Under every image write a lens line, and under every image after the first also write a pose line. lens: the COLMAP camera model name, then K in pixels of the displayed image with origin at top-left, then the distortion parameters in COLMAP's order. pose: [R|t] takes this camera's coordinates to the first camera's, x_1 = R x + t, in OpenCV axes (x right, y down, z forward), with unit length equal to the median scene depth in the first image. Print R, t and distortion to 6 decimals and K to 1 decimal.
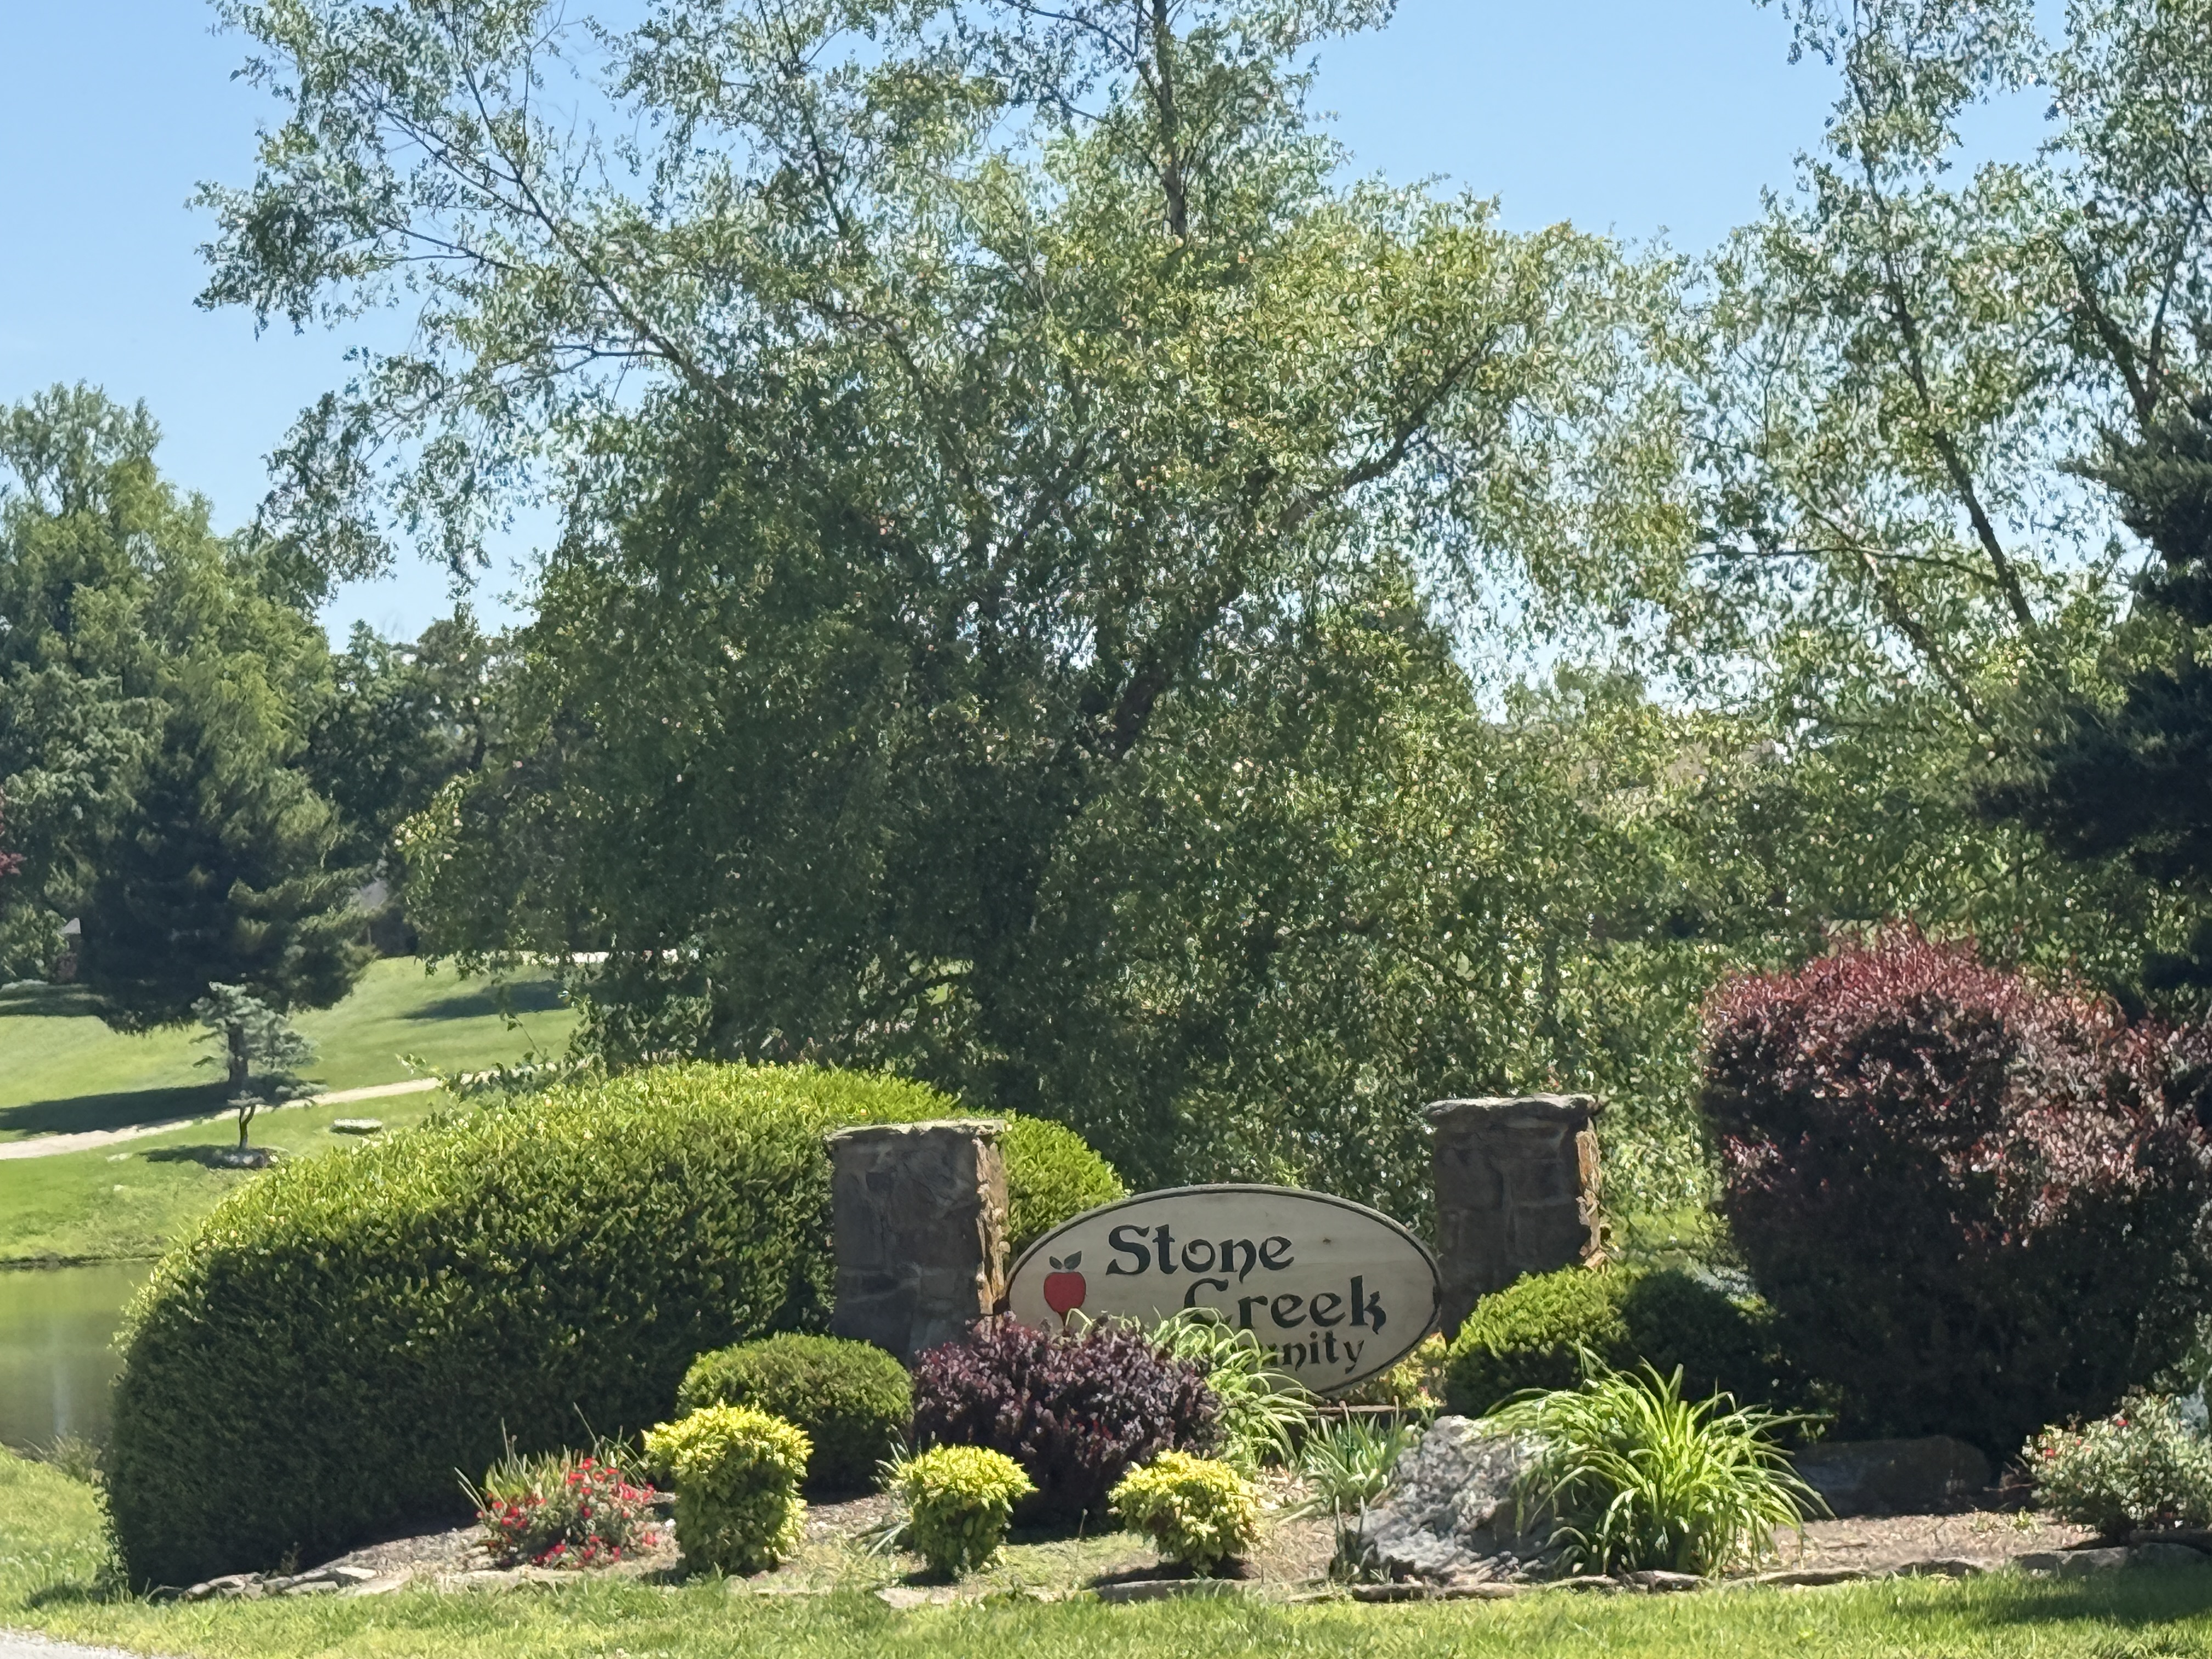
lens RADIAL K [[6760.0, 0, 1105.8], [0, 6760.0, 599.0], [0, 0, 1]] dist [-0.019651, 0.445439]
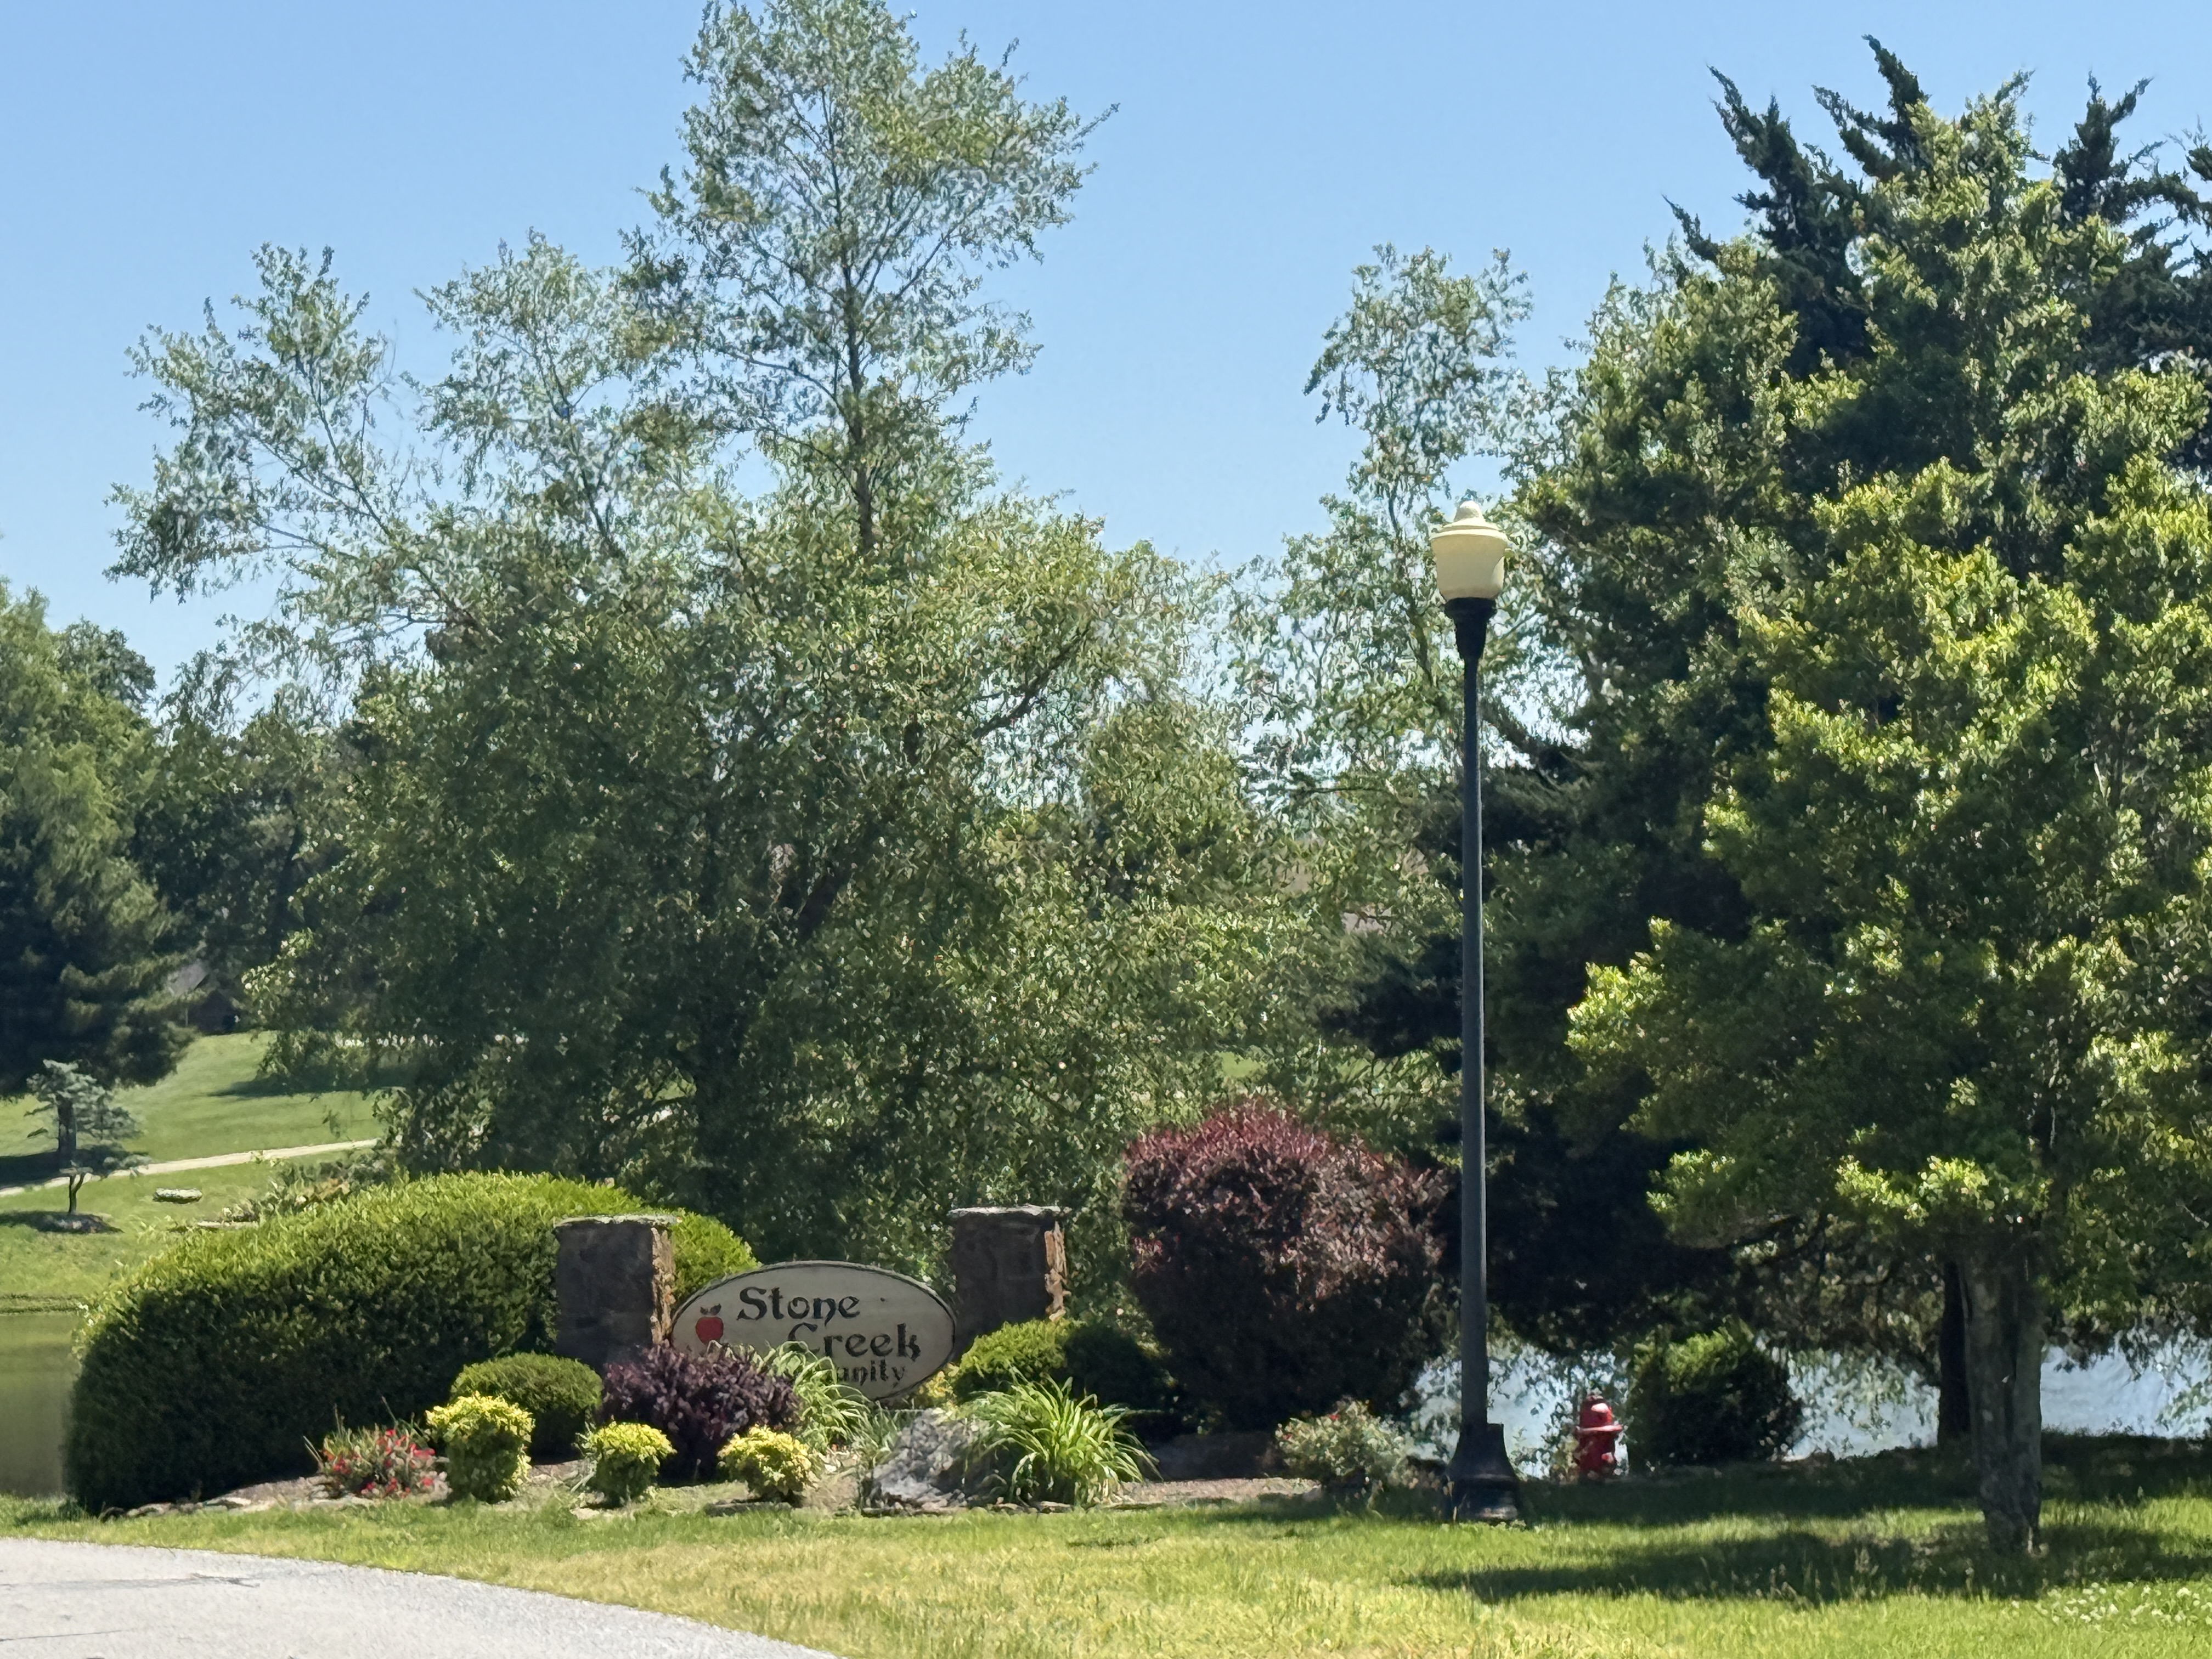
lens RADIAL K [[6763.9, 0, 1106.0], [0, 6763.9, 829.5], [0, 0, 1]] dist [0.016725, 1.283675]
pose [[0.999386, 0.021824, 0.027427, 0.039432], [-0.022422, 0.999514, 0.021668, -0.045057], [-0.026941, -0.022269, 0.999389, -0.522625]]
